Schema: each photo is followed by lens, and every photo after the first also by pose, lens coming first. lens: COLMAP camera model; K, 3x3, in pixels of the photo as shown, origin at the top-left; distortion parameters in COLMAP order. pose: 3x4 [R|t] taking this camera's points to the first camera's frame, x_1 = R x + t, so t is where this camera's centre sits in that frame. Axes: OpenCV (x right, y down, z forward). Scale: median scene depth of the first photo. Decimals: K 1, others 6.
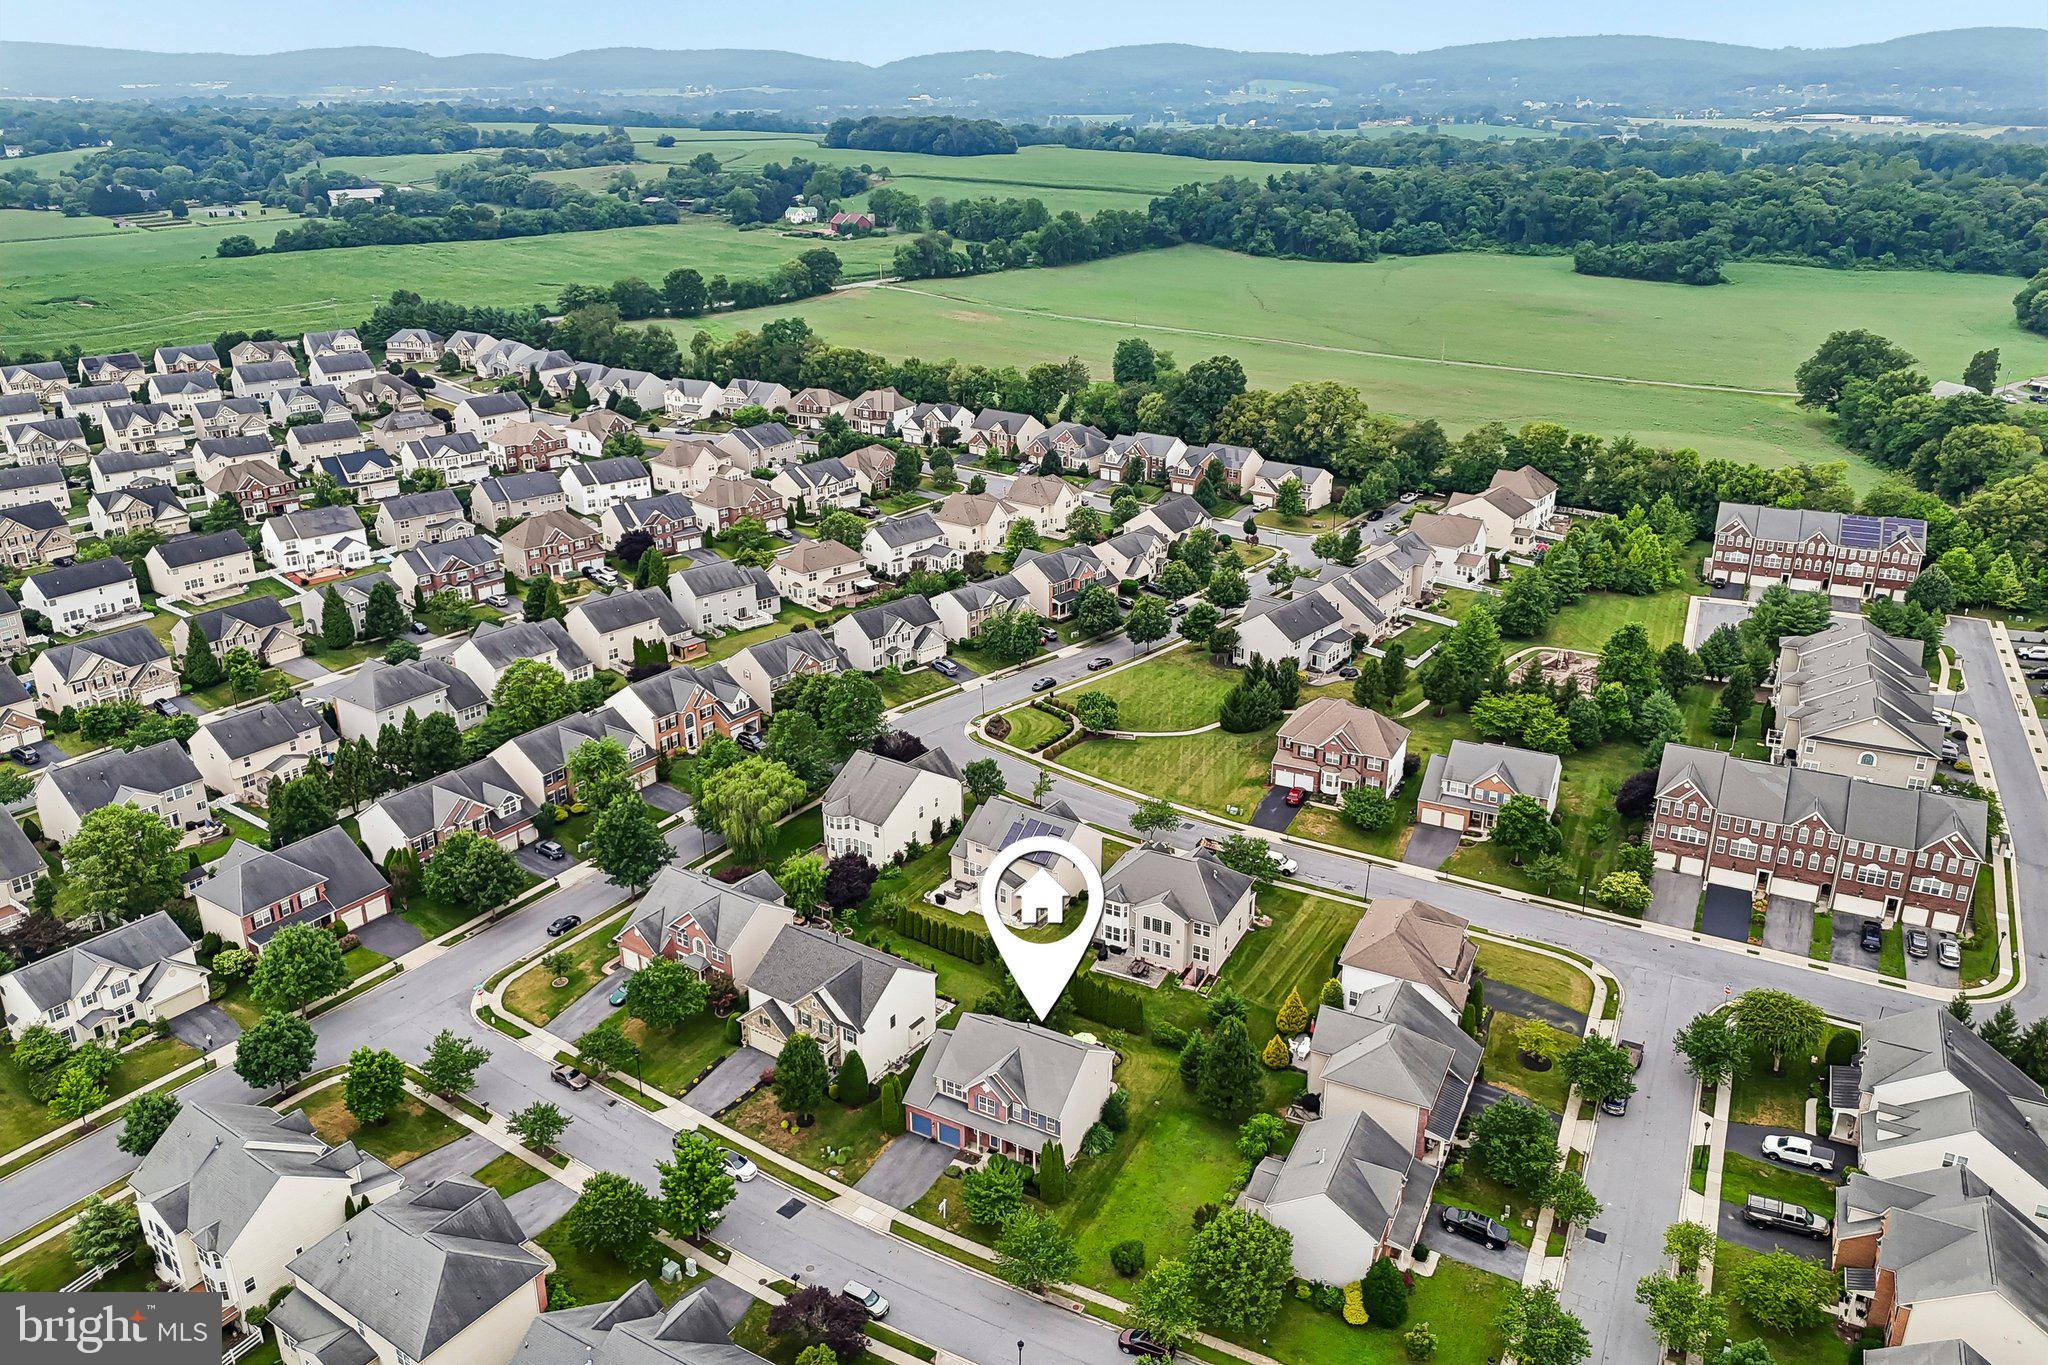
lens RADIAL K [[1501.5, 0, 1025.9], [0, 1501.5, 675.4], [0, 0, 1]] dist [0.085687, -0.094159]
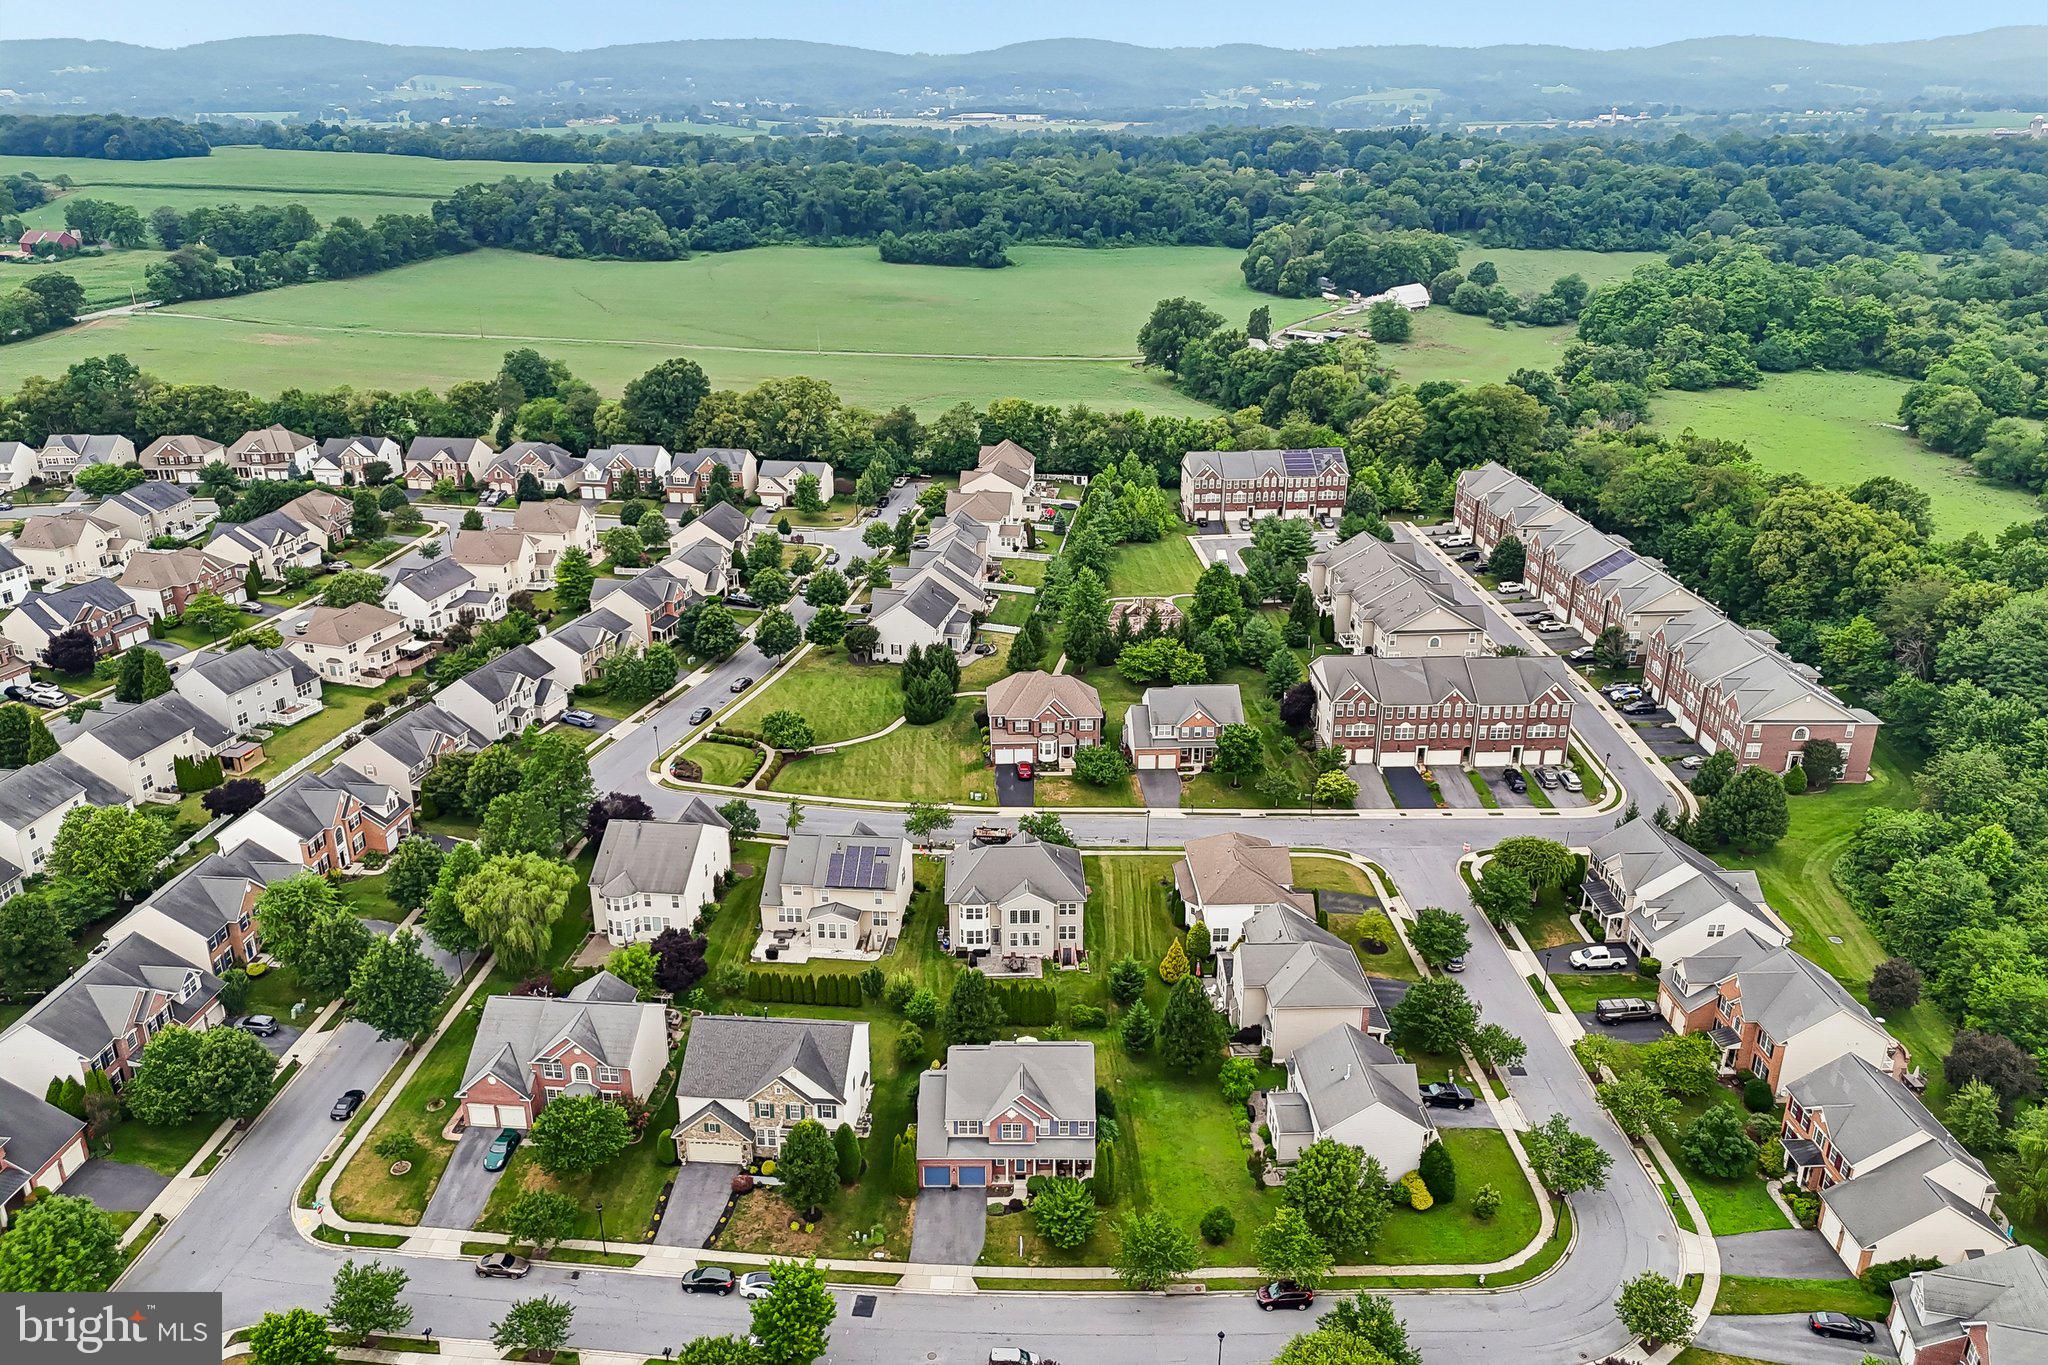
lens RADIAL K [[1492.3, 0, 1024.0], [0, 1492.3, 682.5], [0, 0, 1]] dist [0.156289, -0.332193]
pose [[0.874702, -0.178844, 0.450456, -0.257871], [0.176580, 0.983142, 0.047450, -0.026051], [-0.451349, 0.038037, 0.891537, 0.083223]]
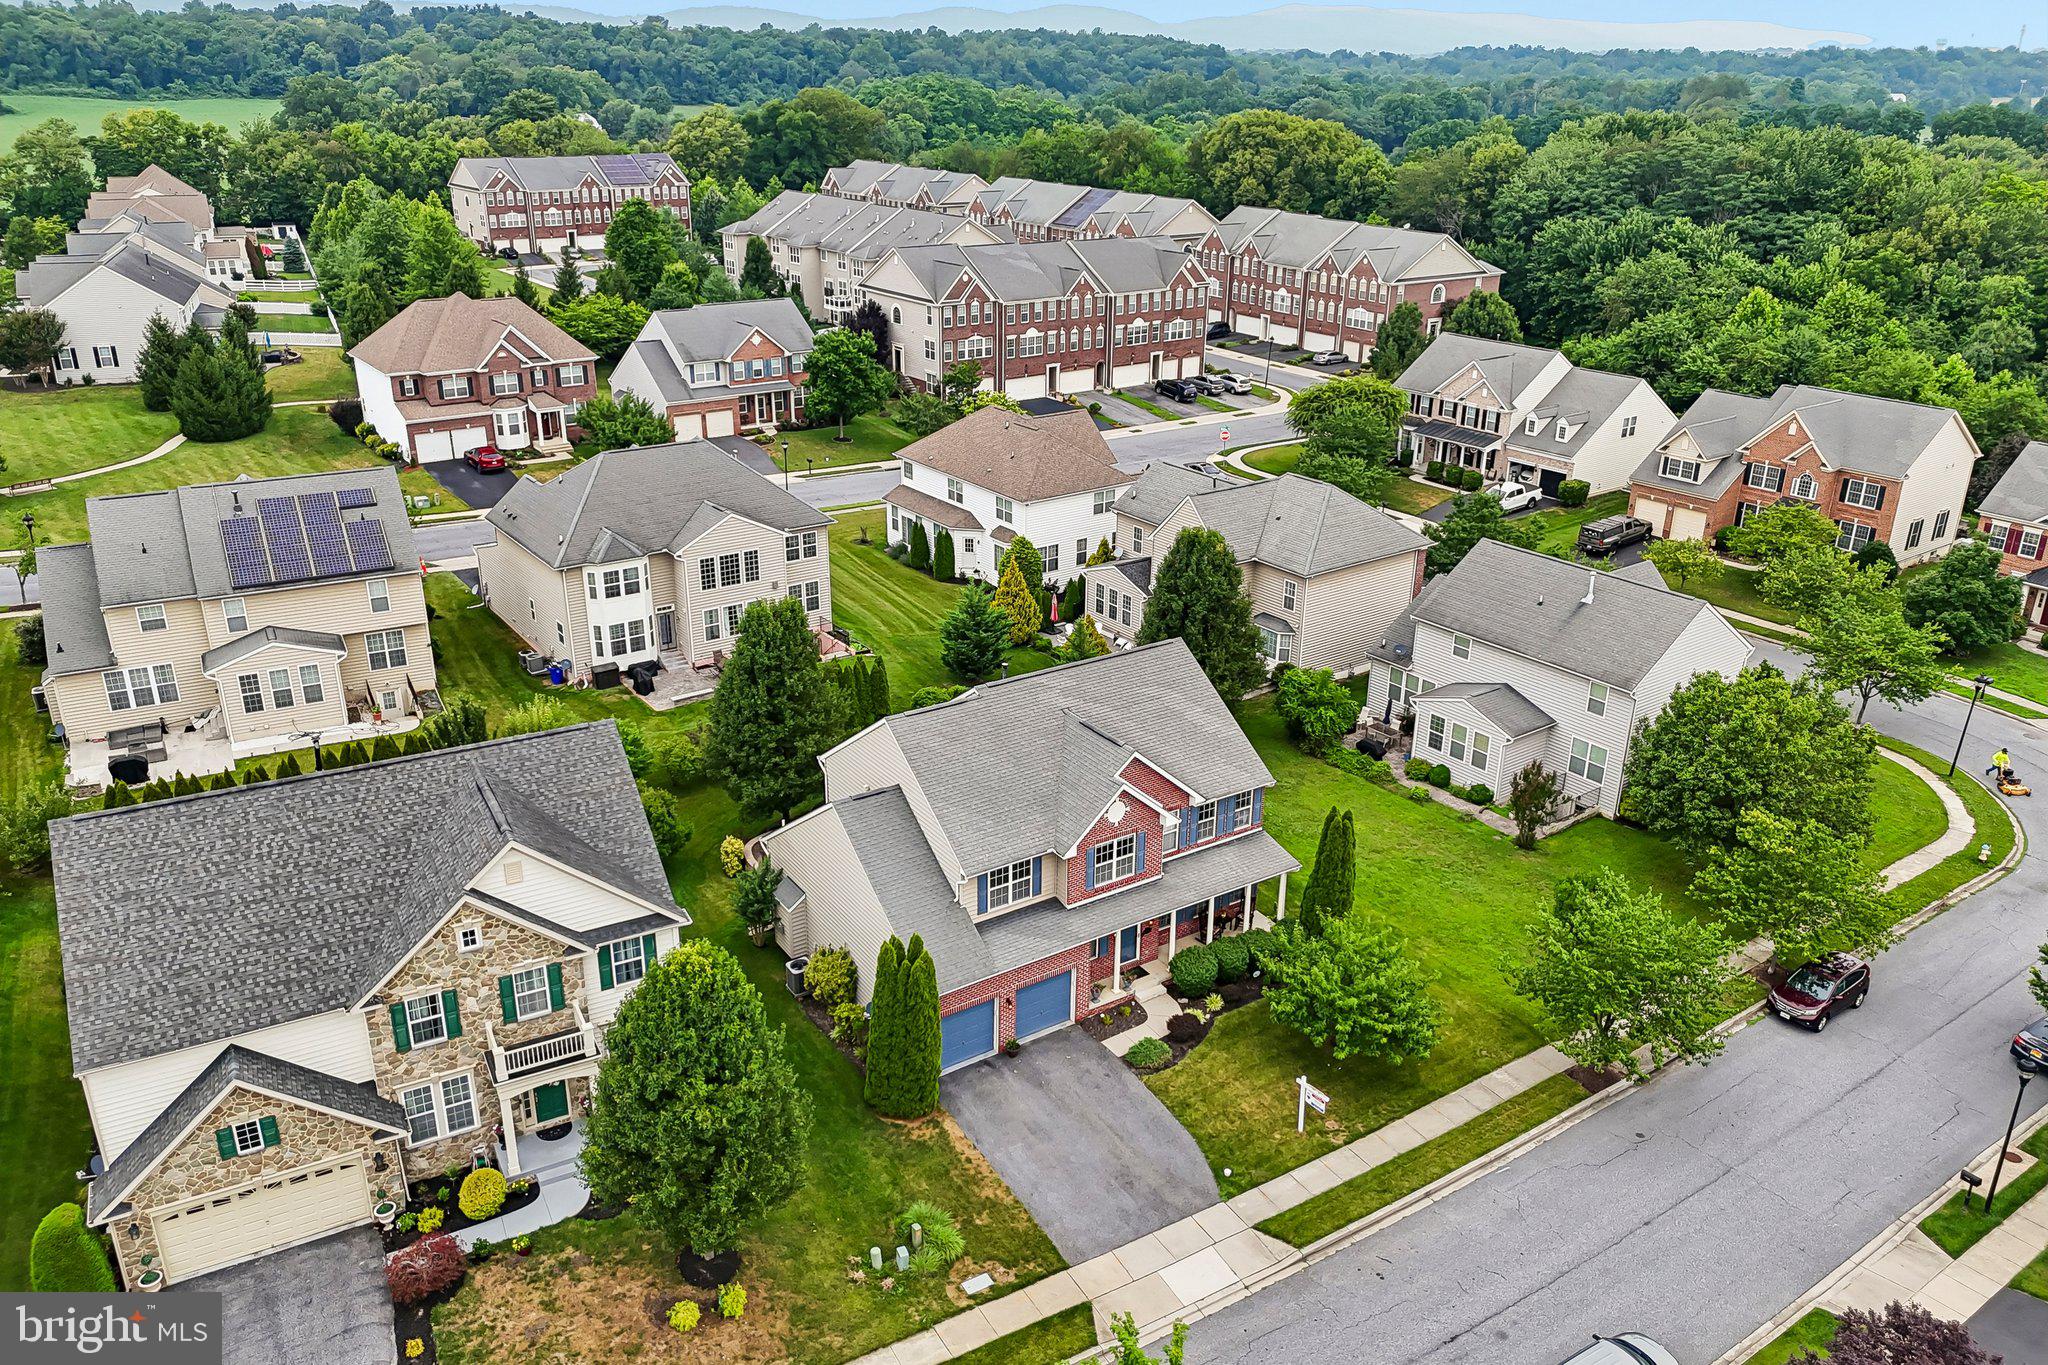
lens RADIAL K [[1501.5, 0, 1025.9], [0, 1501.5, 675.4], [0, 0, 1]] dist [0.085687, -0.094159]
pose [[0.458156, -0.327155, 0.826476, -0.211600], [0.315237, 0.929170, 0.193054, 0.104700], [-0.831095, 0.172087, 0.528836, 0.523326]]
